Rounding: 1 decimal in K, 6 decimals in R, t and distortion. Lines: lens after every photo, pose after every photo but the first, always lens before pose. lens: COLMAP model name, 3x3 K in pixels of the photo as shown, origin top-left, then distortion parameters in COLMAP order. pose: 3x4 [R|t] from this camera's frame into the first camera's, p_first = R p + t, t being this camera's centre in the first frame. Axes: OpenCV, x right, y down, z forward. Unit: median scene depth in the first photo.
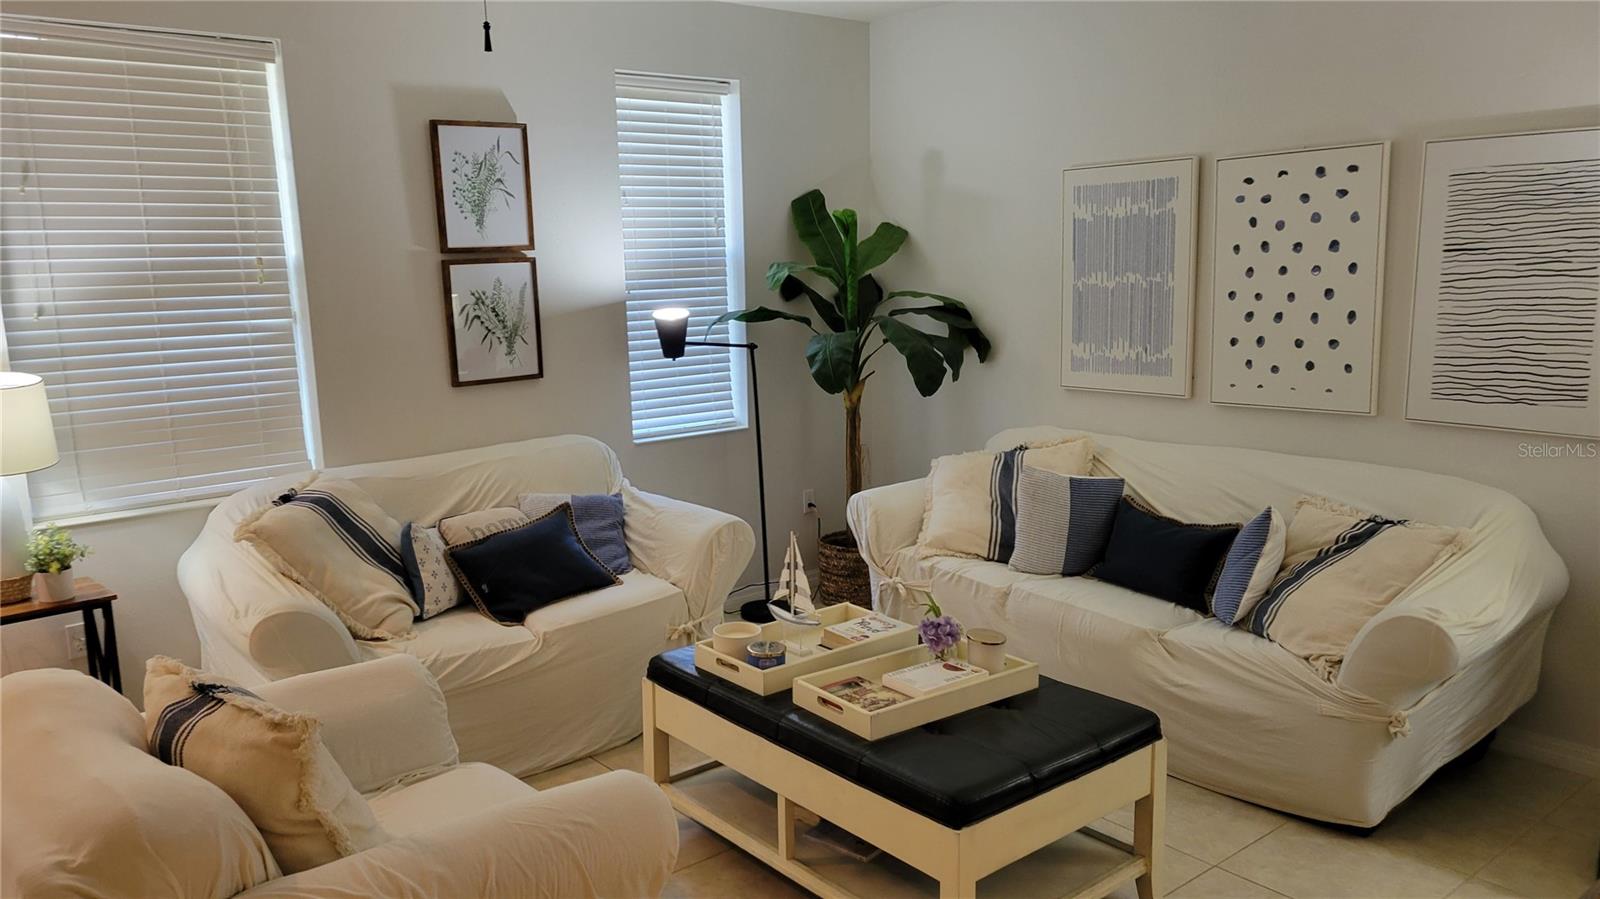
lens RADIAL K [[1176.0, 0, 797.8], [0, 1176.0, 461.1], [0, 0, 1]] dist [0.078348, -0.065611]
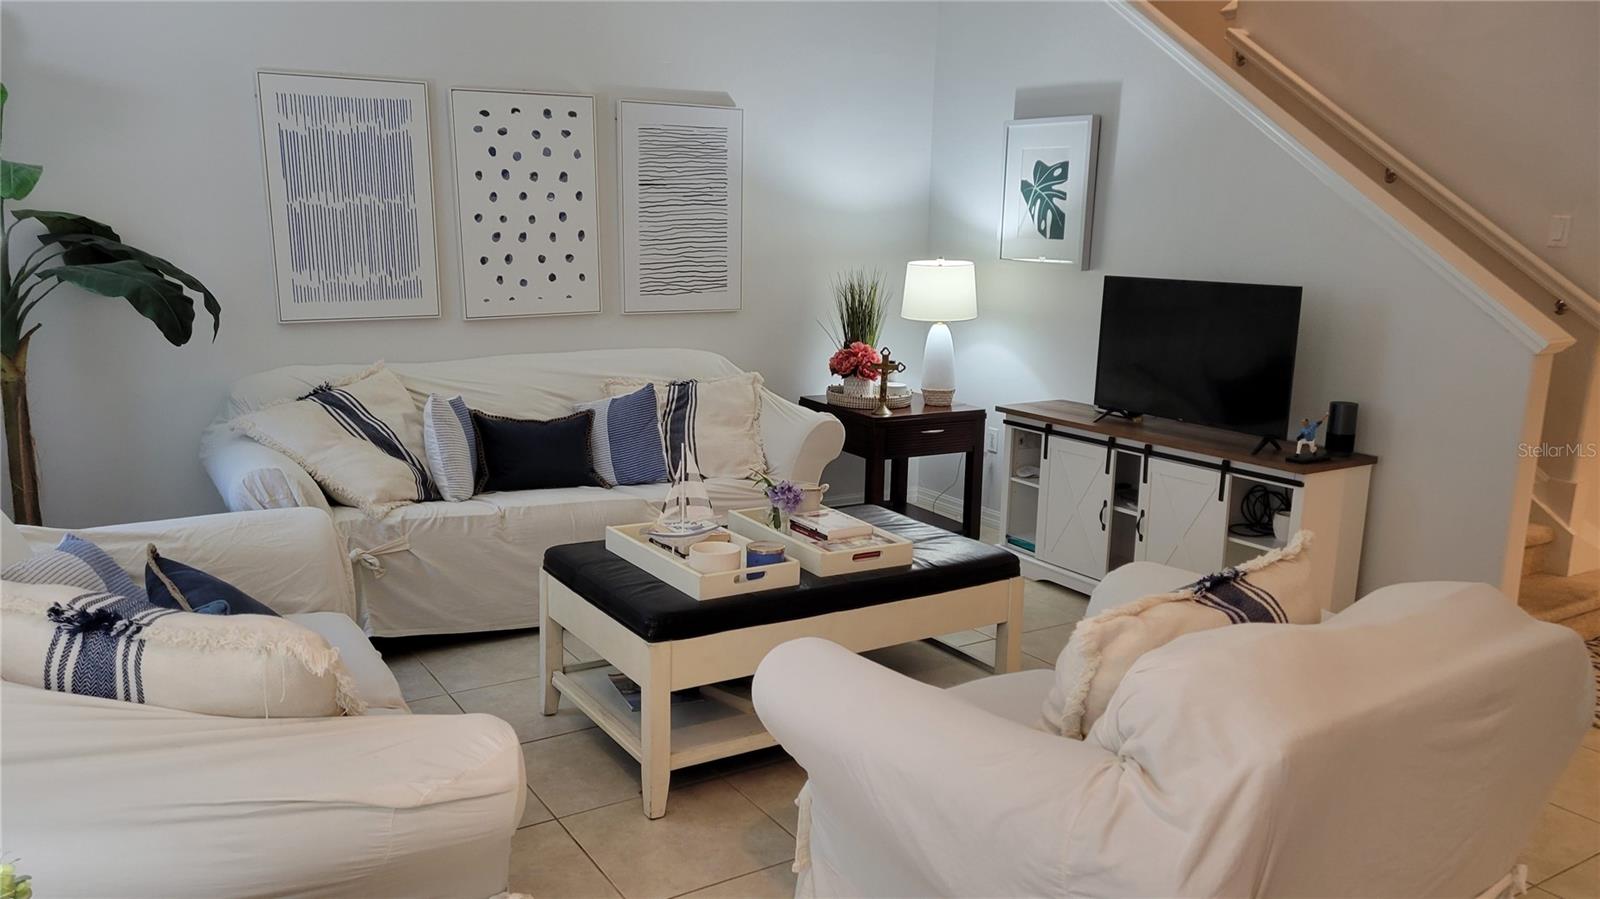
lens RADIAL K [[1176.0, 0, 797.8], [0, 1176.0, 461.1], [0, 0, 1]] dist [0.078348, -0.065611]
pose [[0.154237, -0.187889, 0.970004, -0.716288], [0.156273, 0.974034, 0.163821, -0.055402], [-0.975597, 0.126318, 0.179594, 0.559978]]
